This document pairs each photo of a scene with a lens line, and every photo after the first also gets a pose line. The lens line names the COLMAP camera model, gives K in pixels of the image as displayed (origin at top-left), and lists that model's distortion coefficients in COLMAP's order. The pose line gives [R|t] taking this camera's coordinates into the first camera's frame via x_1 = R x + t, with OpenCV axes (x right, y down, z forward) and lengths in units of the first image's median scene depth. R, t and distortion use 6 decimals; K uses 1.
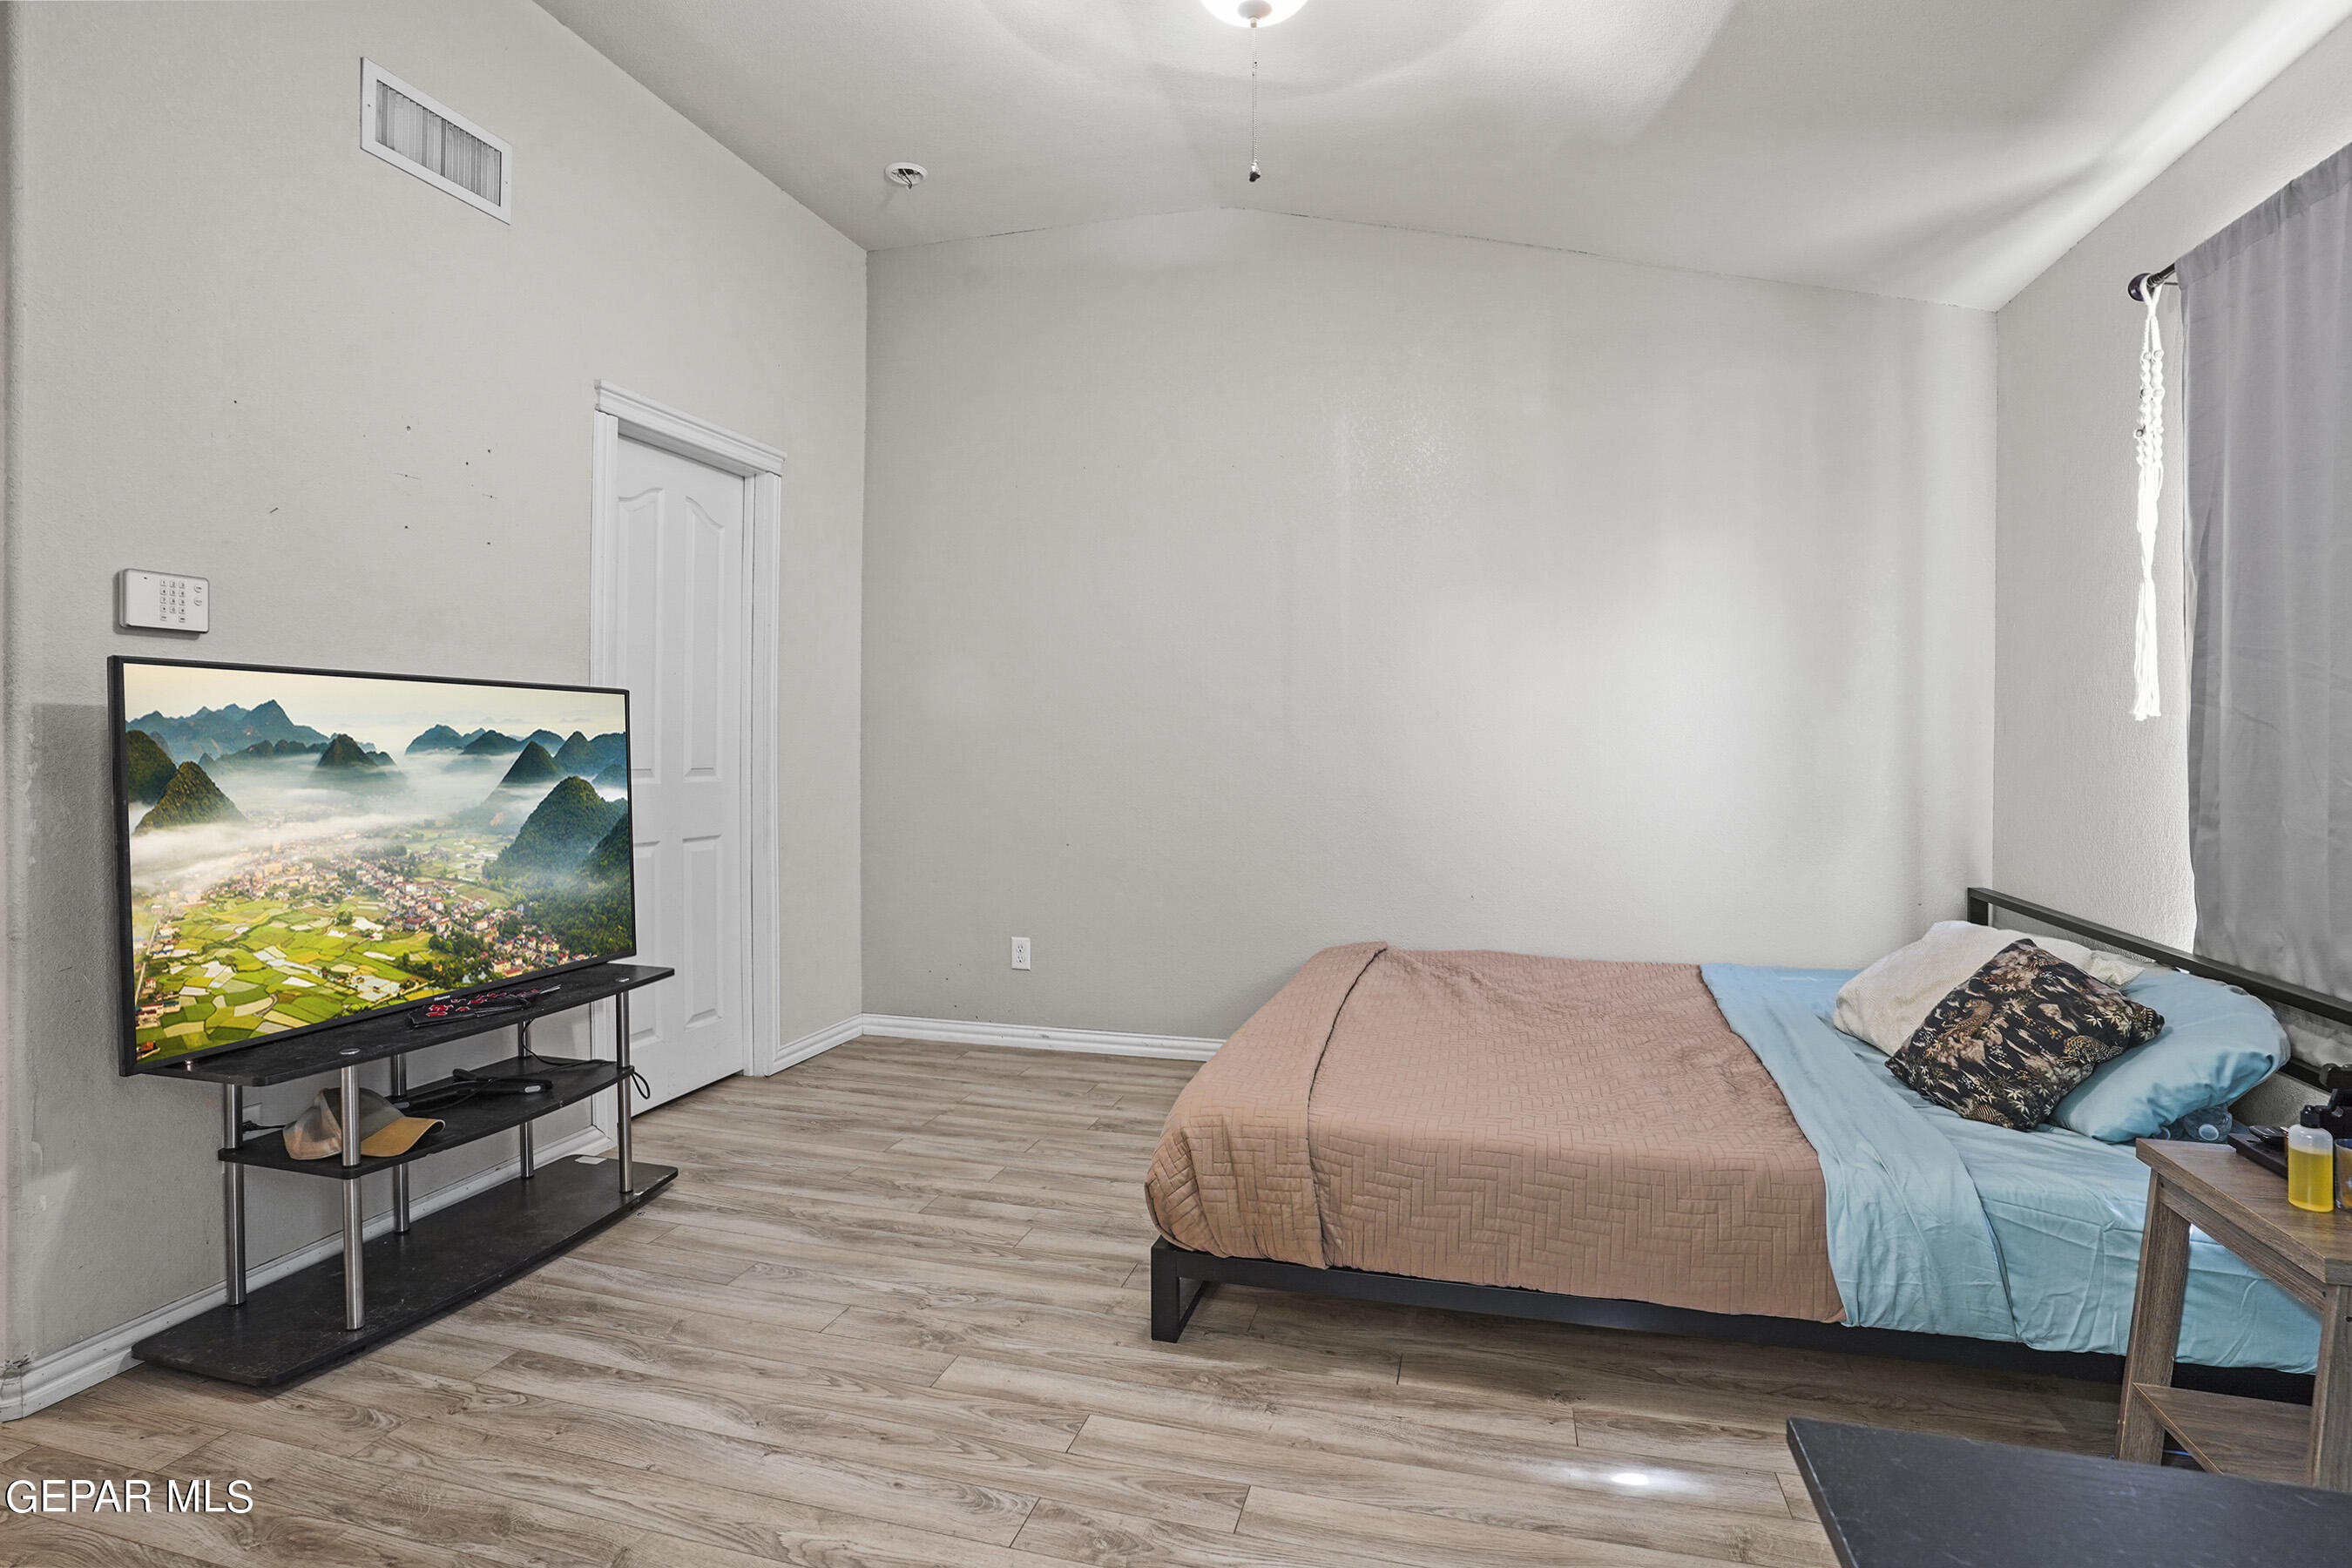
lens RADIAL K [[1176.8, 0, 1166.4], [0, 1176.8, 766.4], [0, 0, 1]] dist [-0.090674, 0.054682]
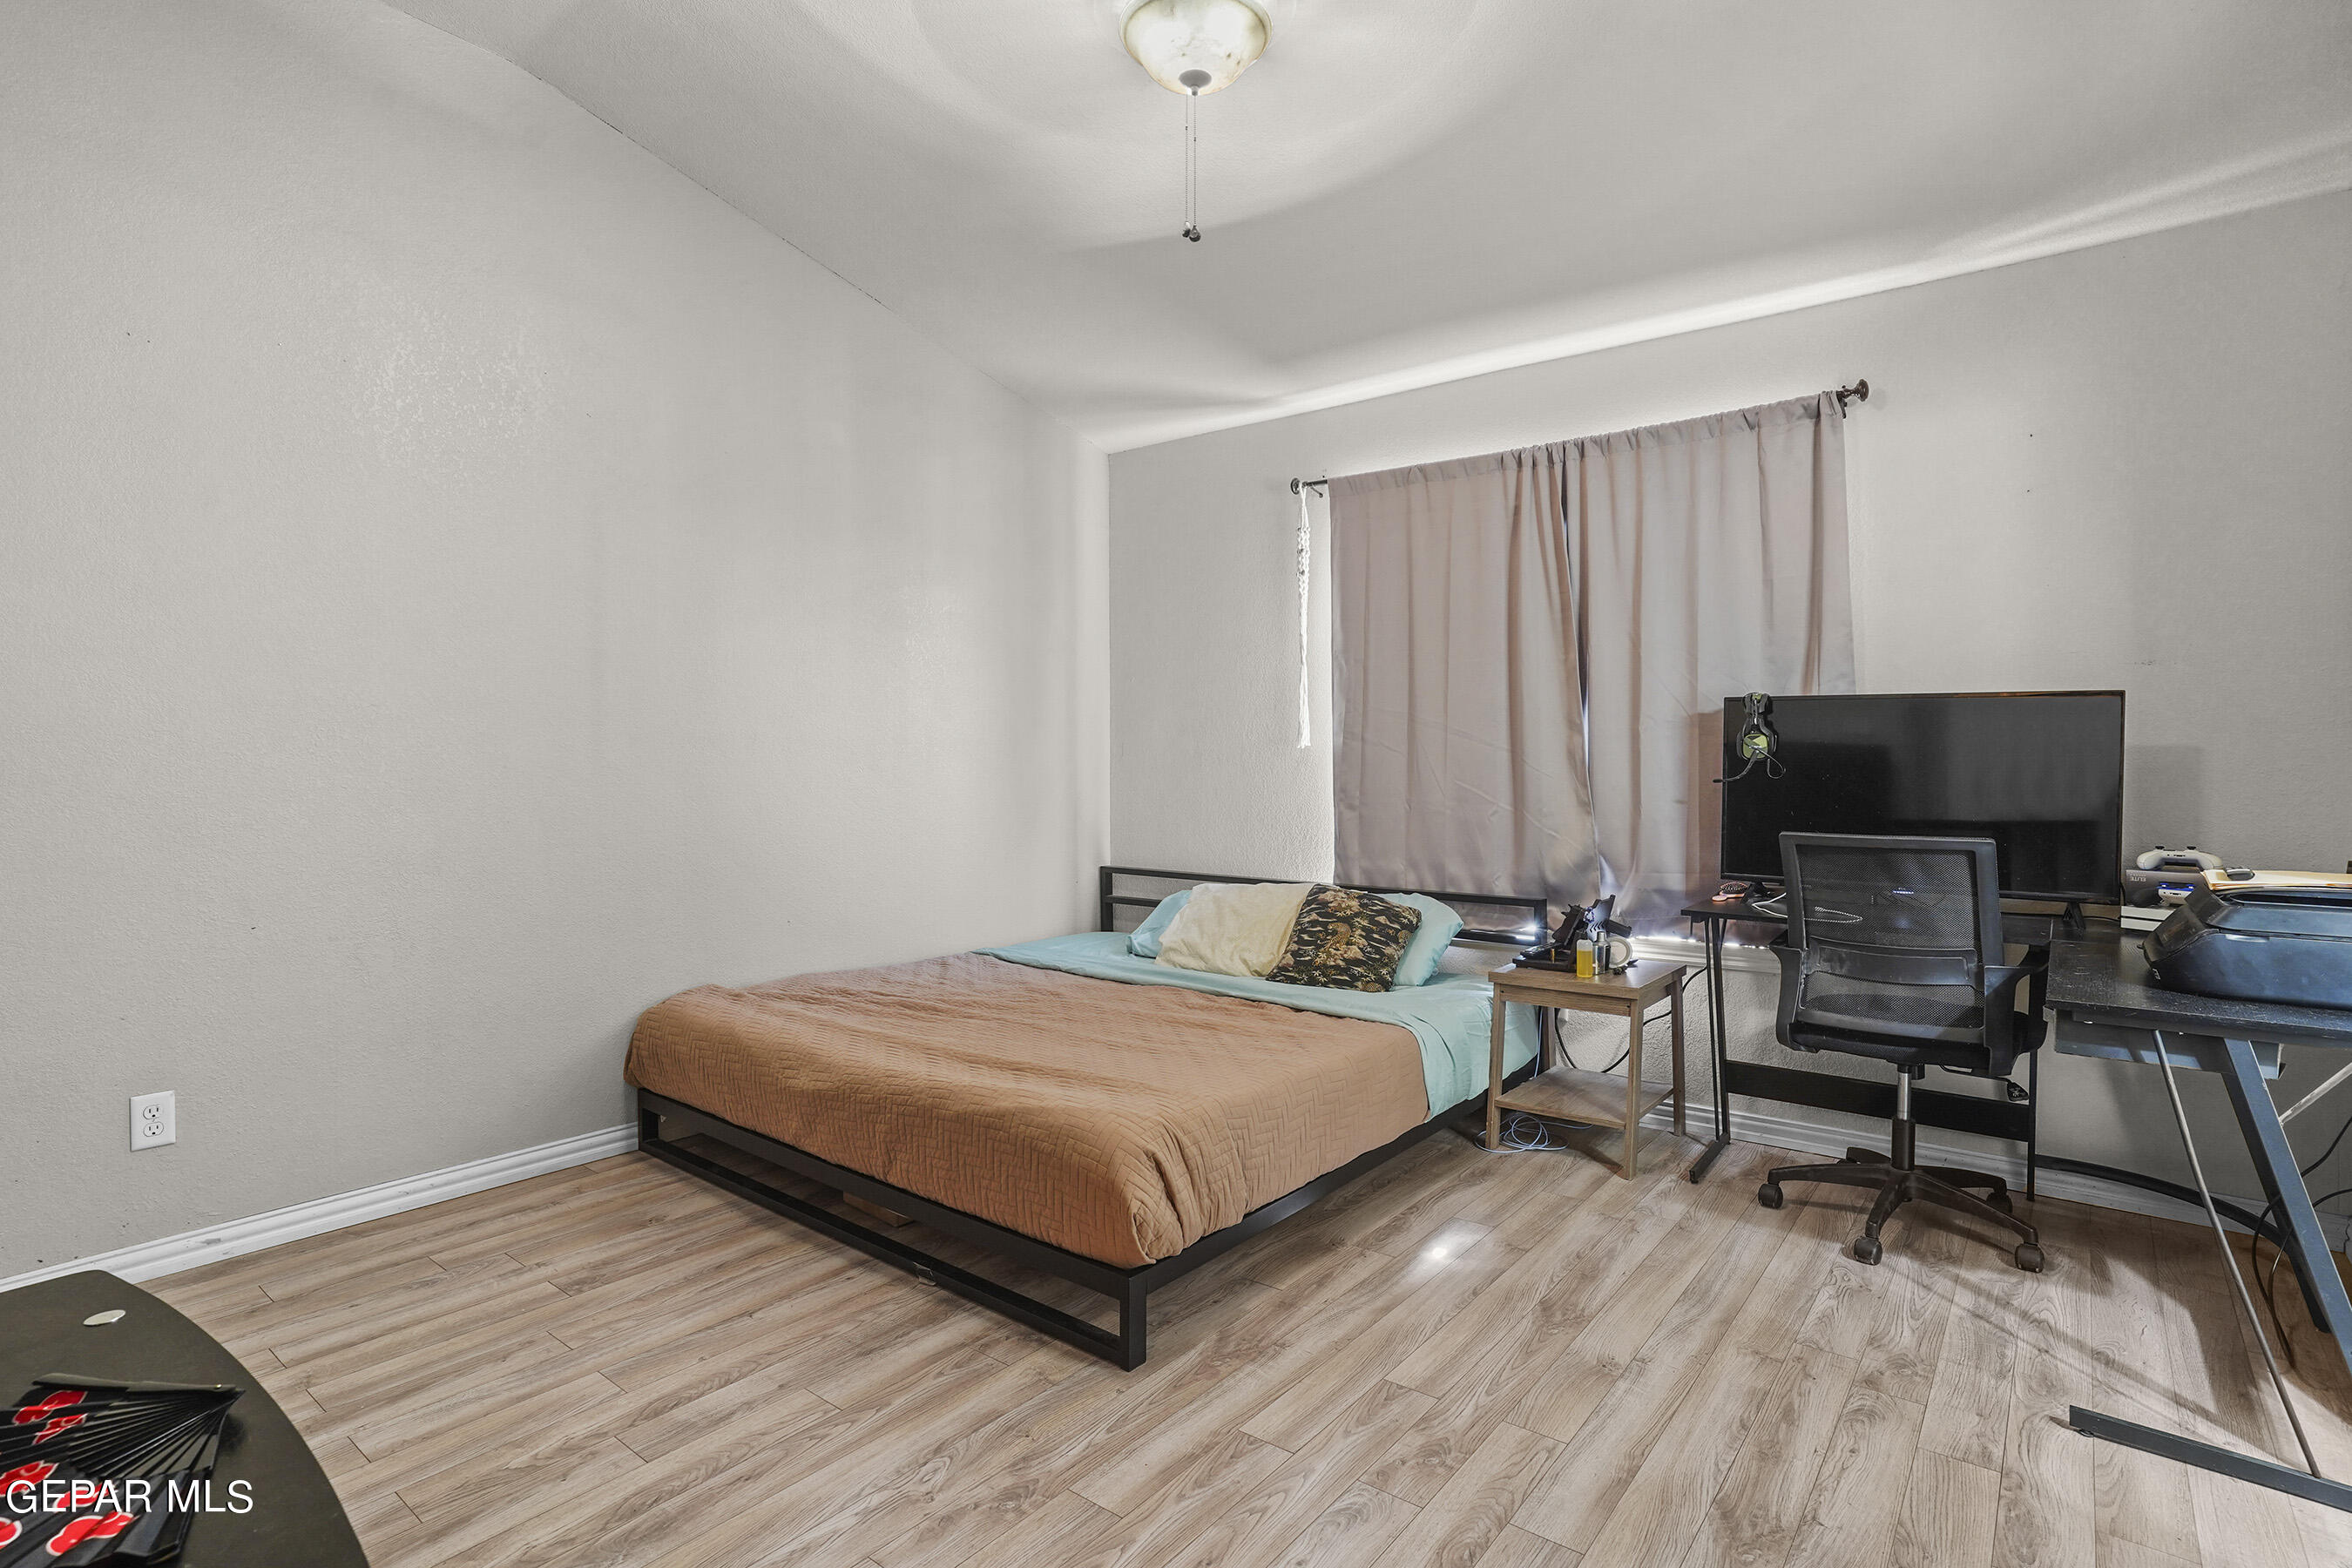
lens RADIAL K [[1152.4, 0, 1200.1], [0, 1152.4, 789.1], [0, 0, 1]] dist [-0.073312, 0.036879]
pose [[0.385900, -0.026643, 0.922156, -0.753229], [0.021933, 0.999565, 0.019701, -0.016441], [-0.922280, 0.012623, 0.386316, 0.489102]]
